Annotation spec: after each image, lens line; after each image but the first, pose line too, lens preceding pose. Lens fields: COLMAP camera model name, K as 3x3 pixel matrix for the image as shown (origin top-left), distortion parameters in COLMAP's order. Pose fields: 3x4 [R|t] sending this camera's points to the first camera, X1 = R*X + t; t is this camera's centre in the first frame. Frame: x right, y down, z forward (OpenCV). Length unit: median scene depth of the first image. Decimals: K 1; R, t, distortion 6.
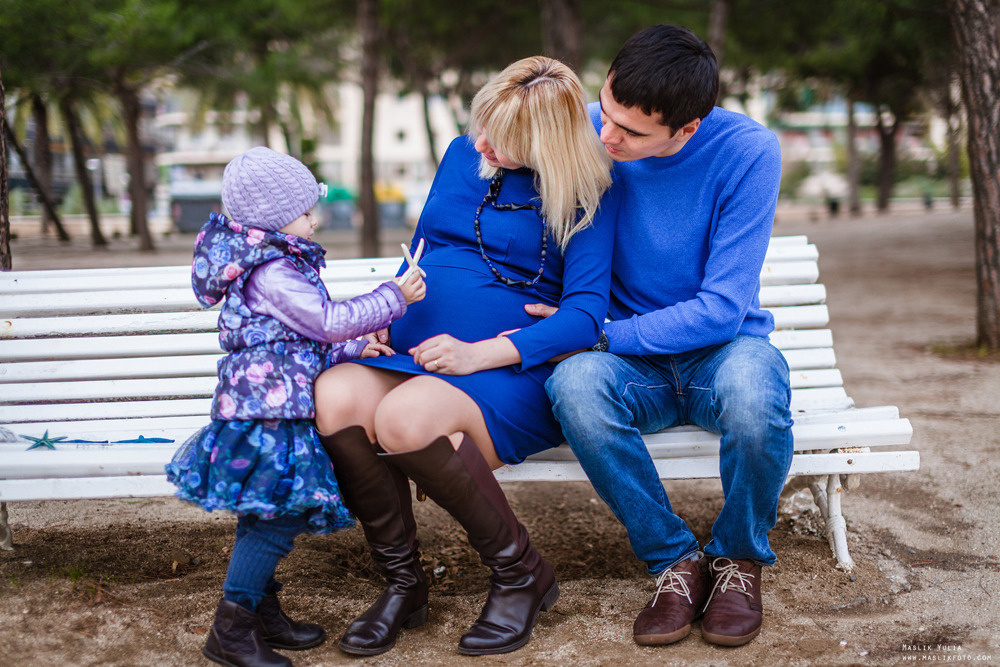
lens RADIAL K [[1334.1, 0, 500.0], [0, 1334.1, 333.5], [0, 0, 1]] dist [0.006158, -0.039799]
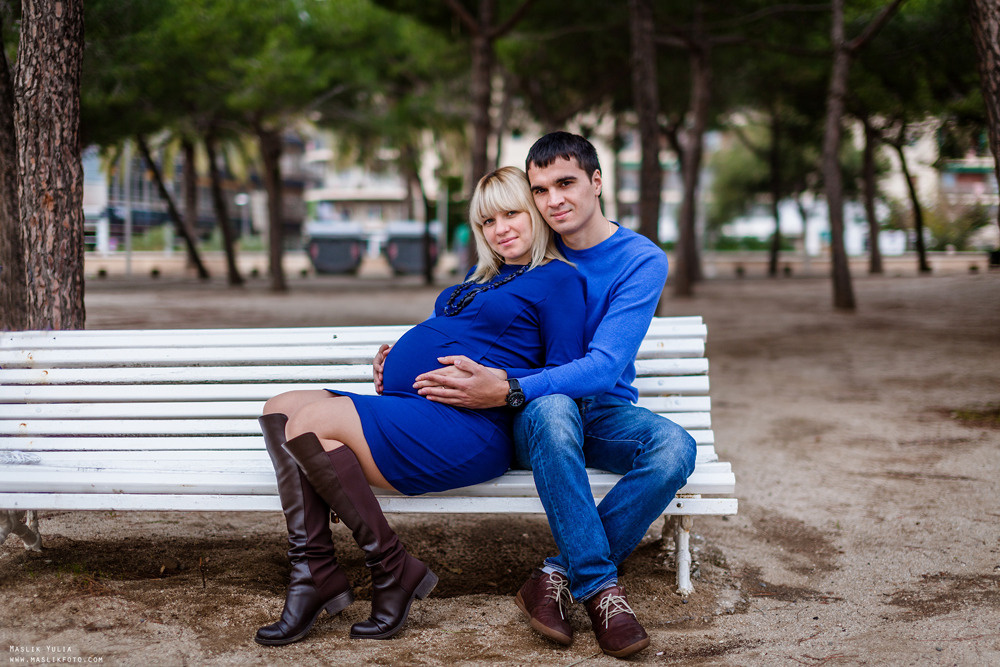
lens RADIAL K [[1382.5, 0, 500.0], [0, 1382.5, 333.5], [0, 0, 1]] dist [-0.014098, 0.005998]
pose [[0.993756, 0.025298, -0.108673, 0.213637], [-0.028848, 0.999096, -0.031219, -0.016893], [0.107785, 0.034159, 0.993587, -0.272400]]
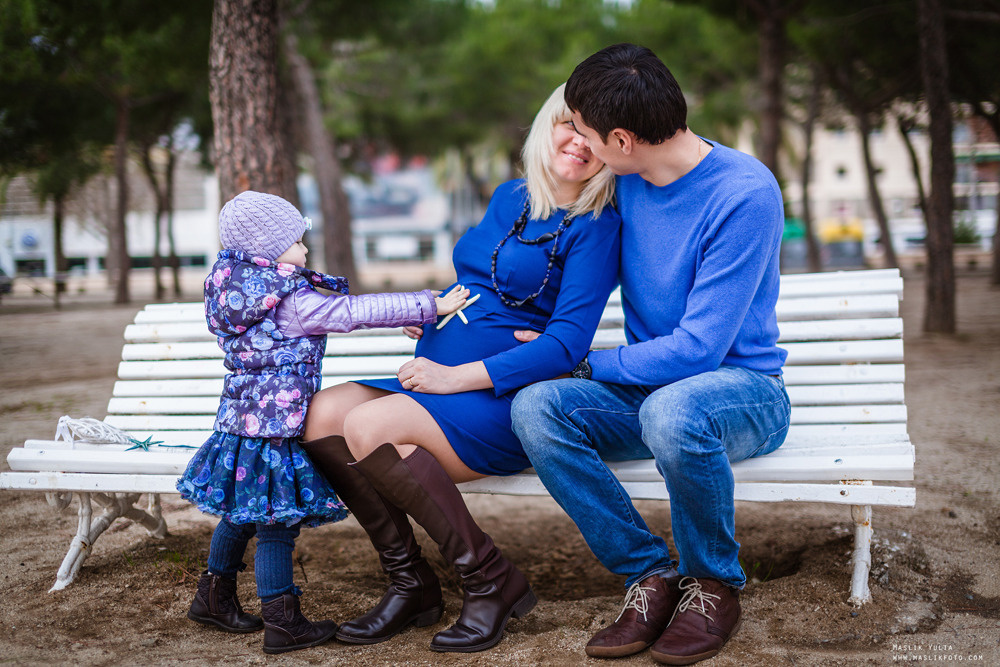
lens RADIAL K [[1340.9, 0, 500.0], [0, 1340.9, 333.5], [0, 0, 1]] dist [-0.008181, 0.019985]
pose [[0.939585, 0.008549, -0.342208, 0.335676], [-0.018849, 0.999464, -0.026784, 0.006986], [0.341796, 0.031617, 0.939242, -0.021758]]
